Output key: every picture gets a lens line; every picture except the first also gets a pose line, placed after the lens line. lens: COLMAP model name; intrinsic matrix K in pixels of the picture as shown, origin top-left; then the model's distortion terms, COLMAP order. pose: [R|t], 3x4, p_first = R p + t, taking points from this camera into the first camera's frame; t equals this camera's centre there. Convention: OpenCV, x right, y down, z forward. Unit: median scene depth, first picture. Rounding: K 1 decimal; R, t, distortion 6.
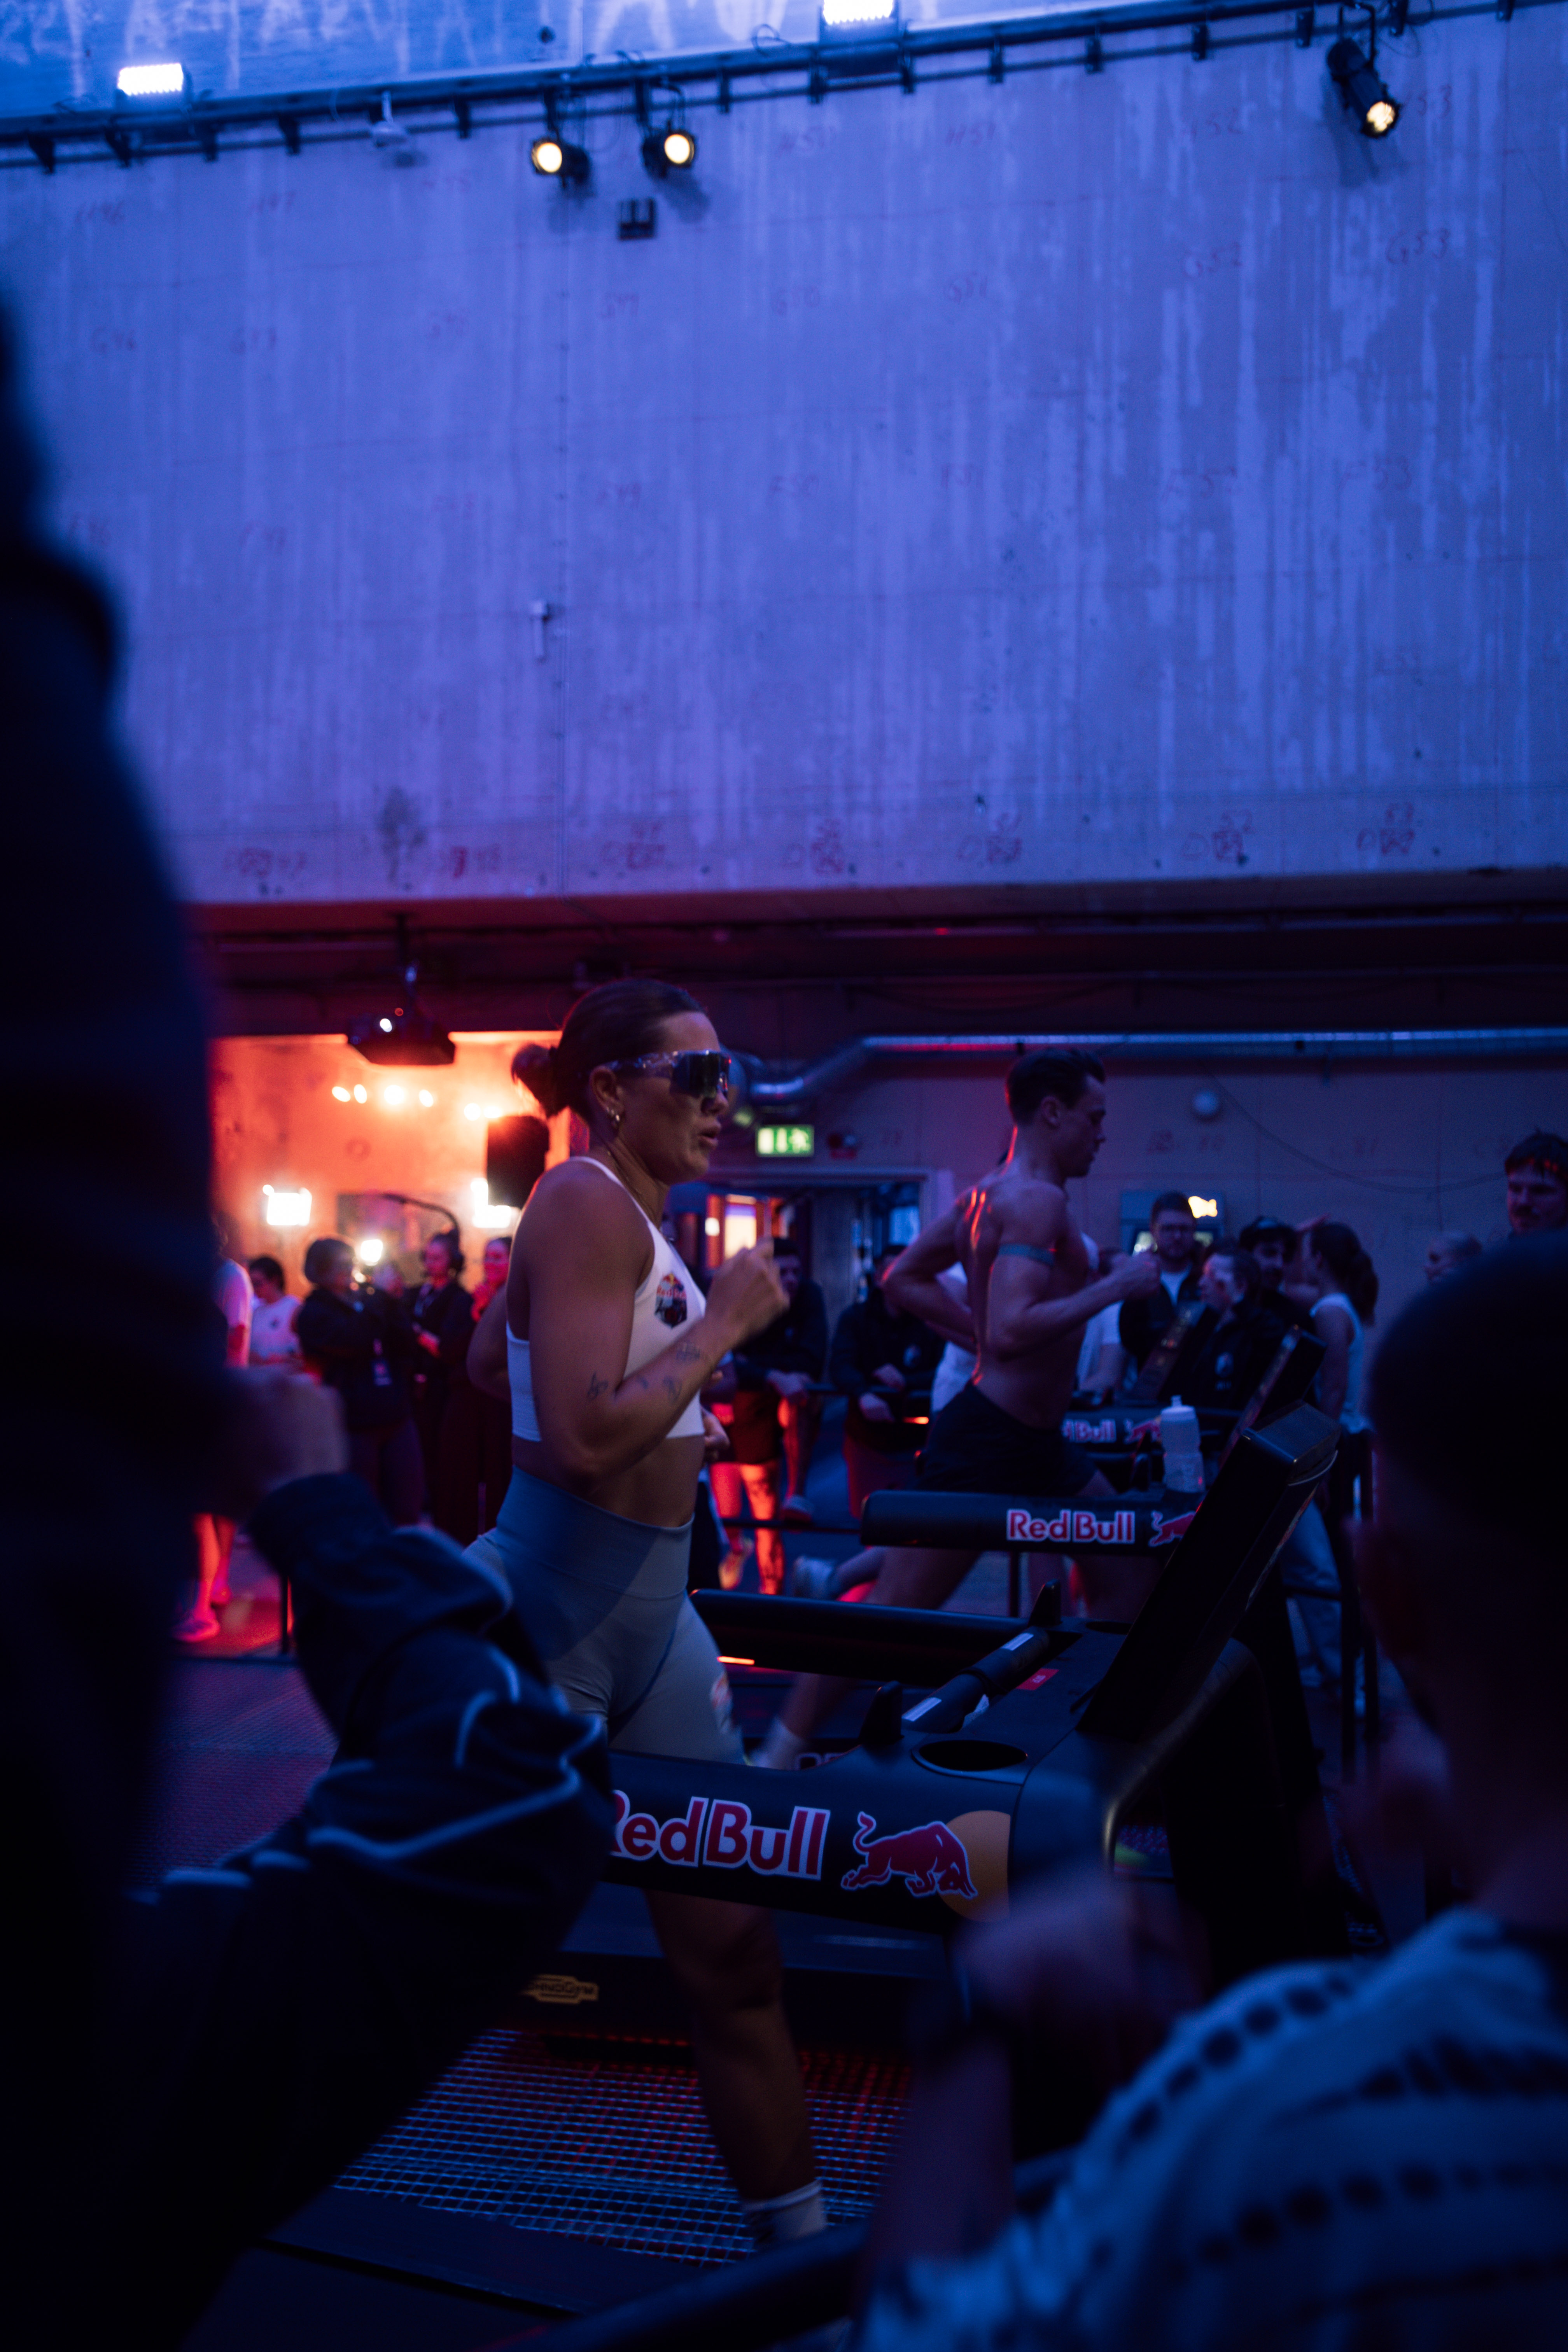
lens RADIAL K [[1907.3, 0, 783.0], [0, 1907.3, 1188.2], [0, 0, 1]] dist [0.005396, 0.076596]
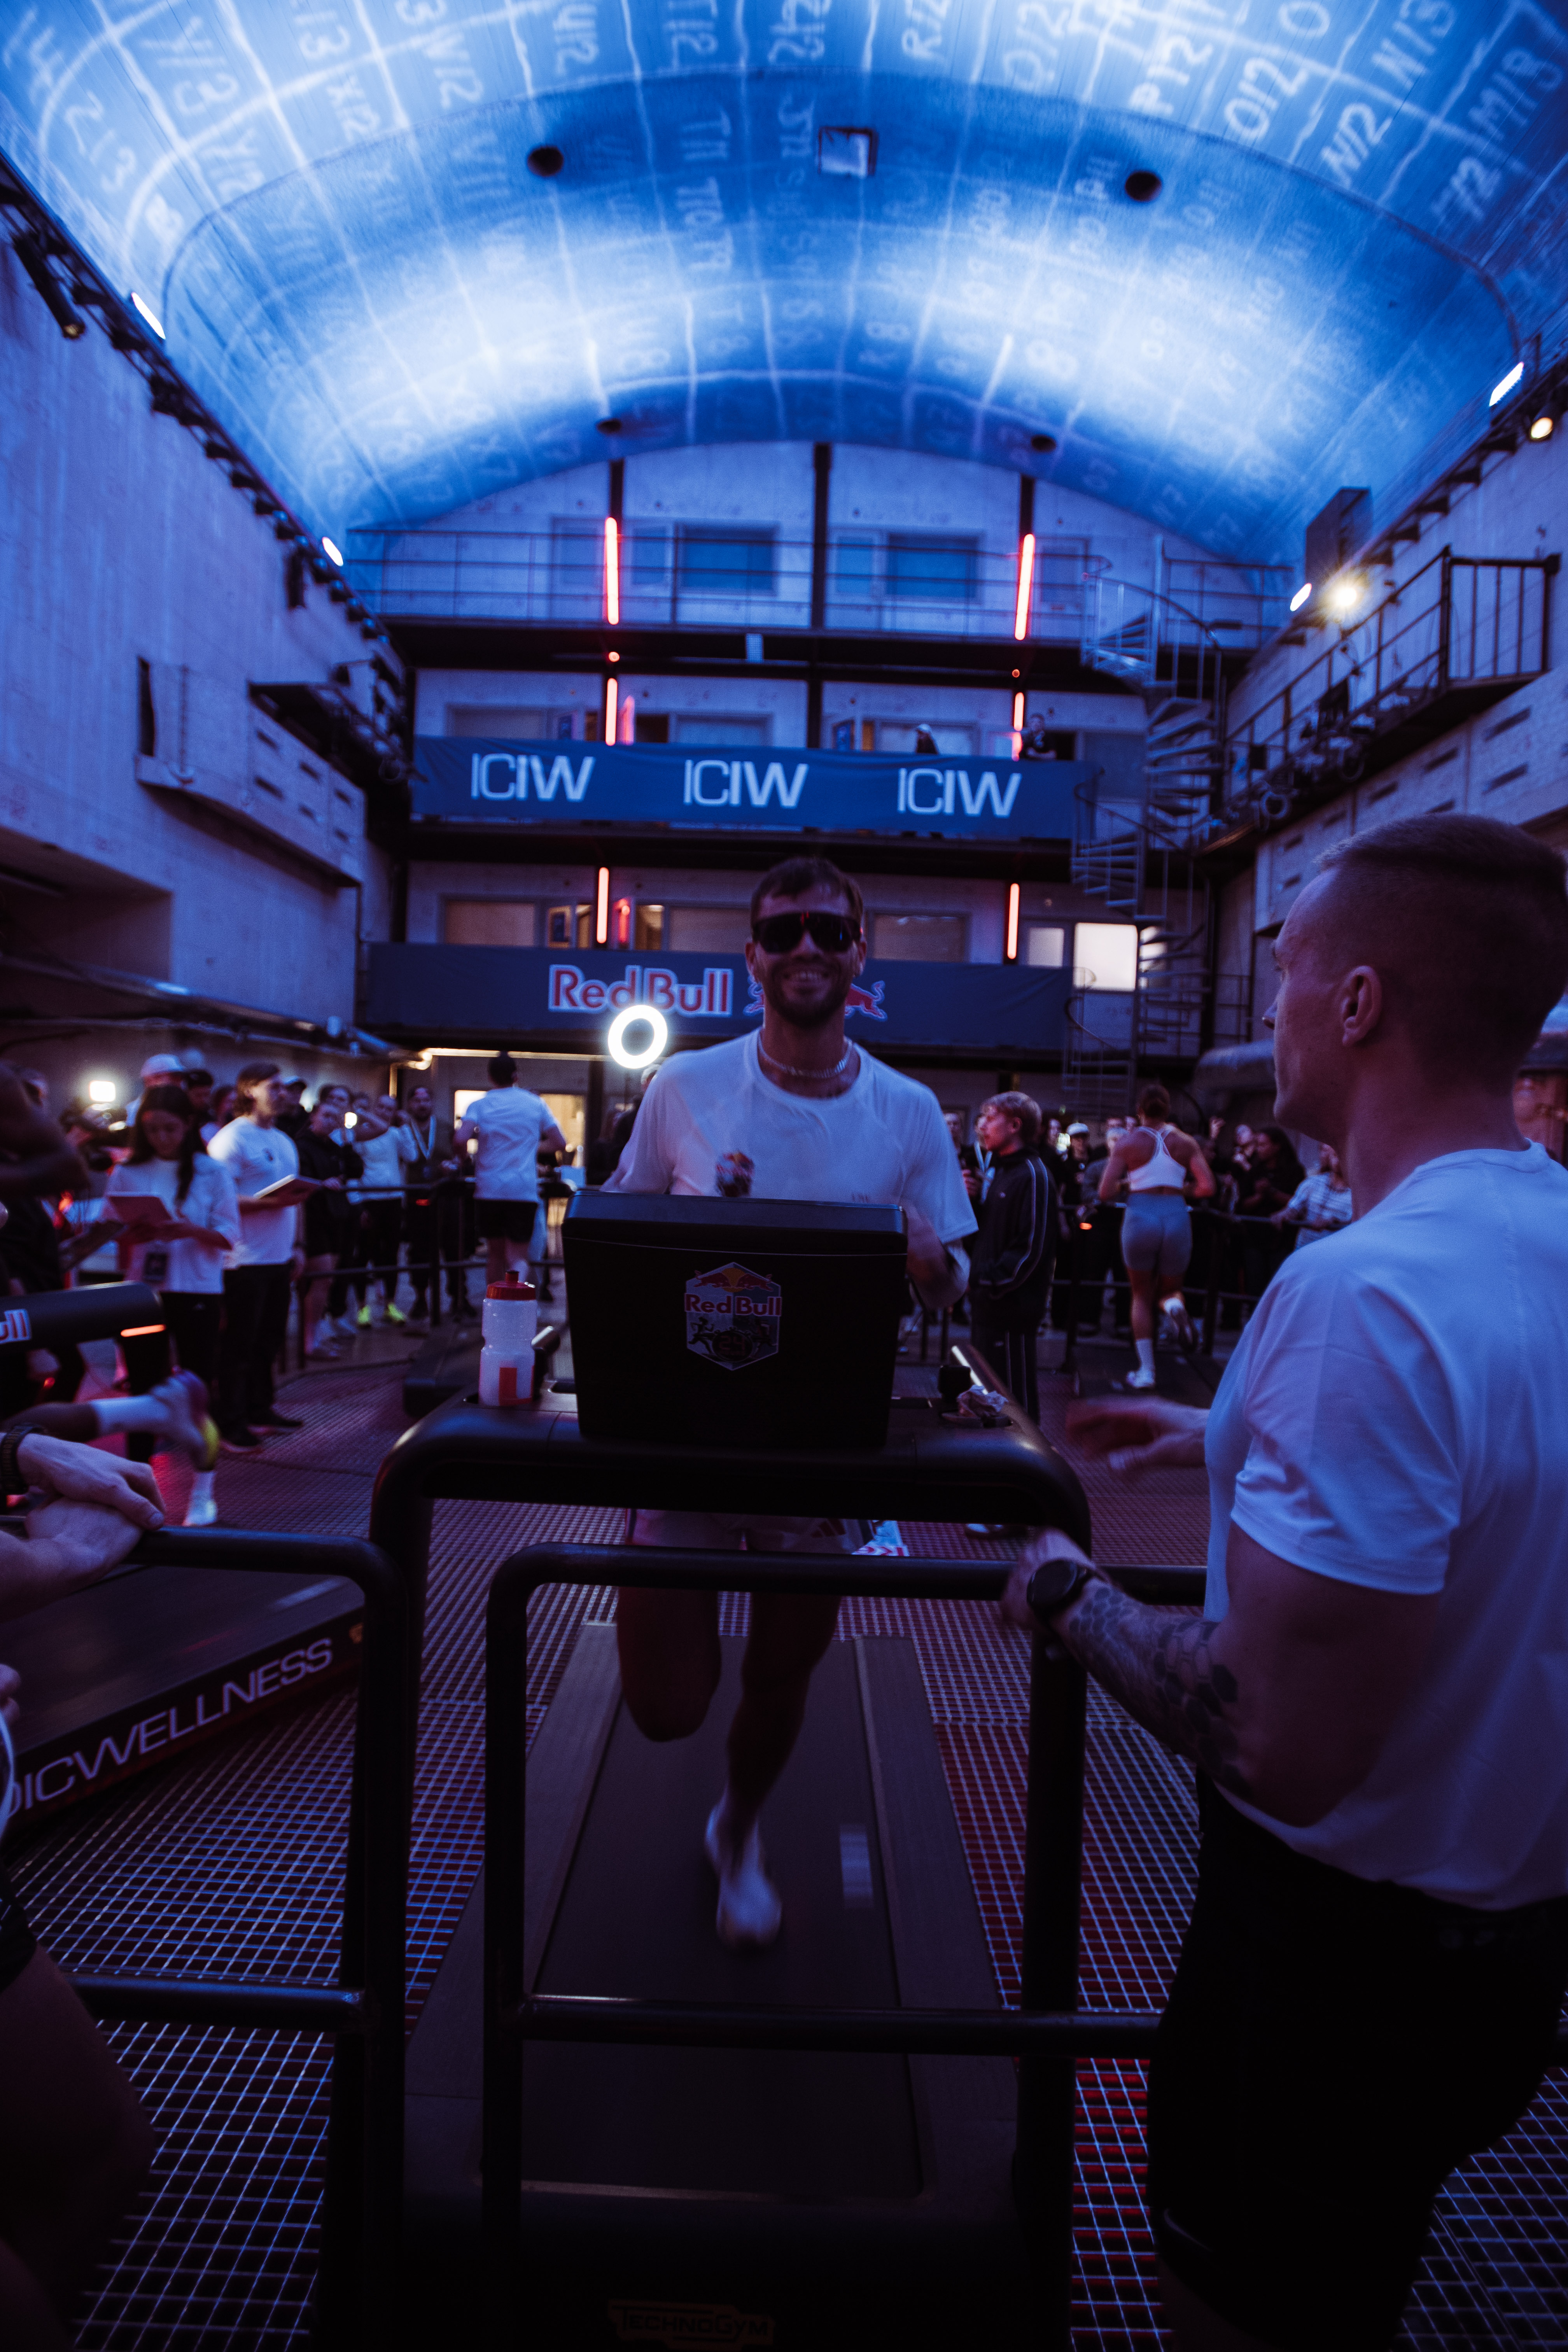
lens RADIAL K [[1124.3, 0, 787.5], [0, 1124.3, 1183.7], [0, 0, 1]] dist [-0.059066, 0.017165]
pose [[-0.185470, -0.064581, 0.980525, -0.585140], [-0.071880, 0.996057, 0.052007, 0.016983], [-0.980017, -0.060834, -0.189381, 0.521375]]
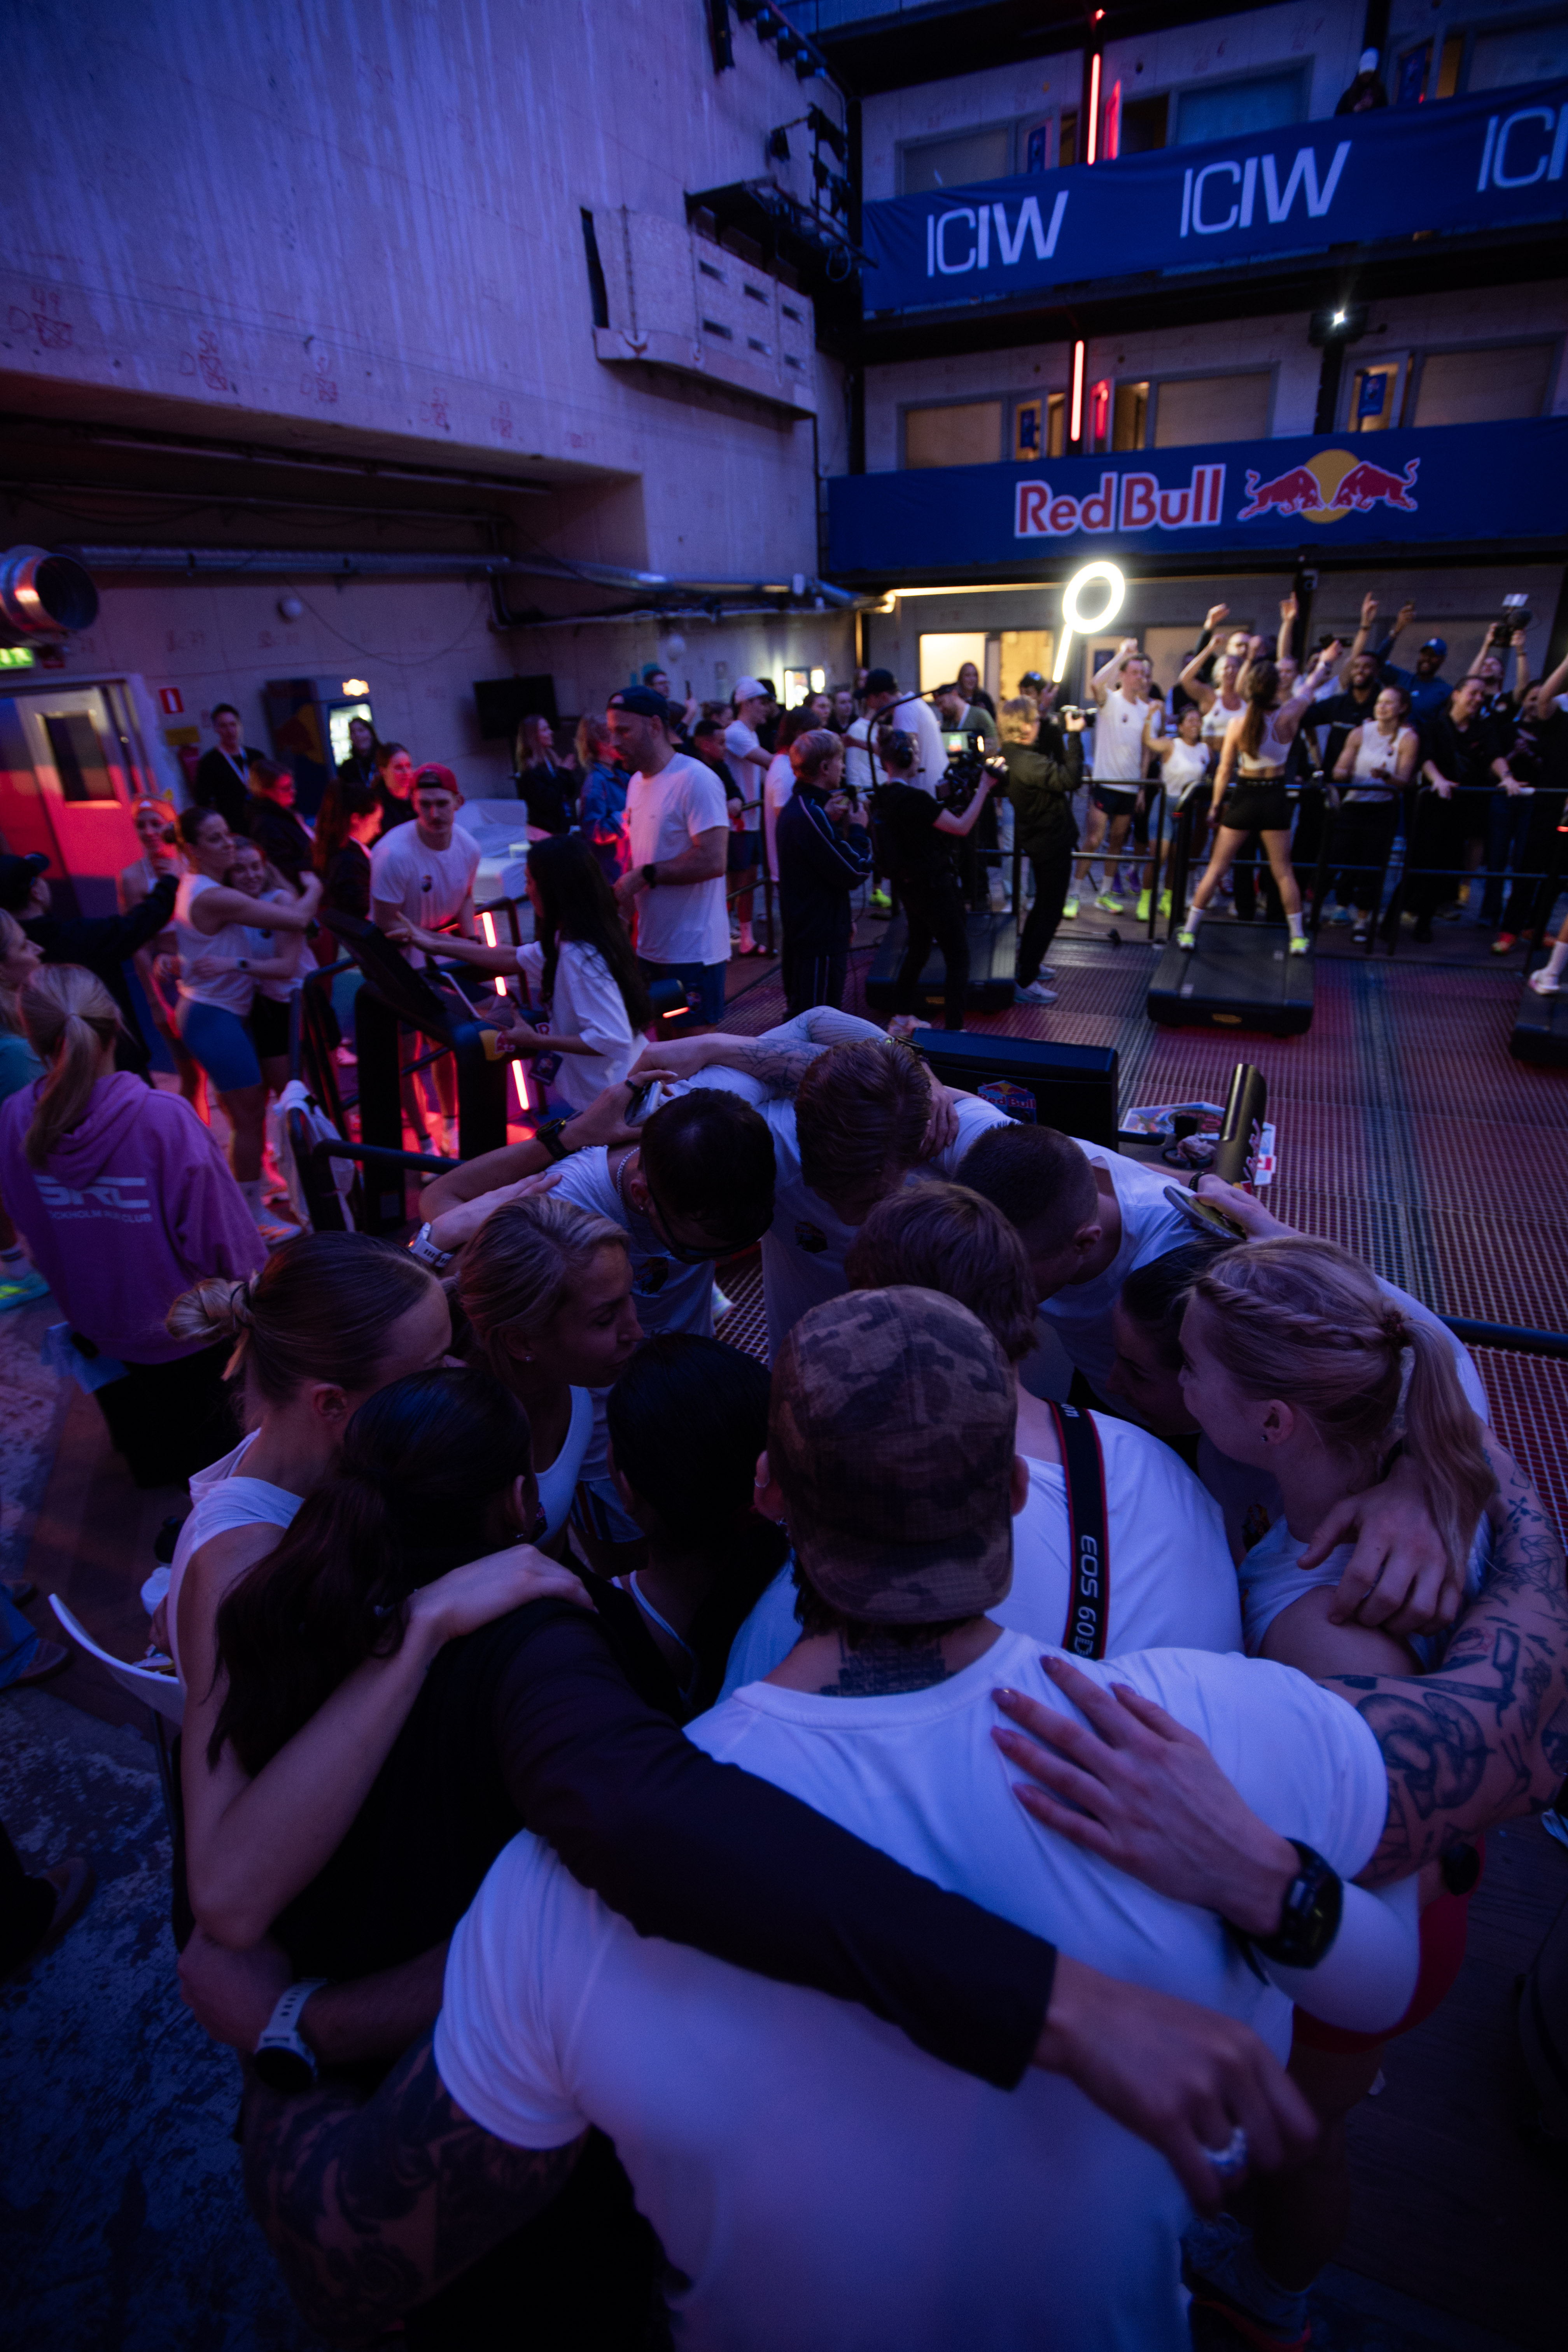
lens RADIAL K [[1124.3, 0, 792.3], [0, 1124.3, 1200.7], [0, 0, 1]] dist [-0.059066, 0.017165]
pose [[0.210276, -0.469274, 0.857651, -0.654233], [0.015594, 0.878764, 0.477002, -0.044140], [-0.977518, -0.086928, 0.192101, 0.500743]]
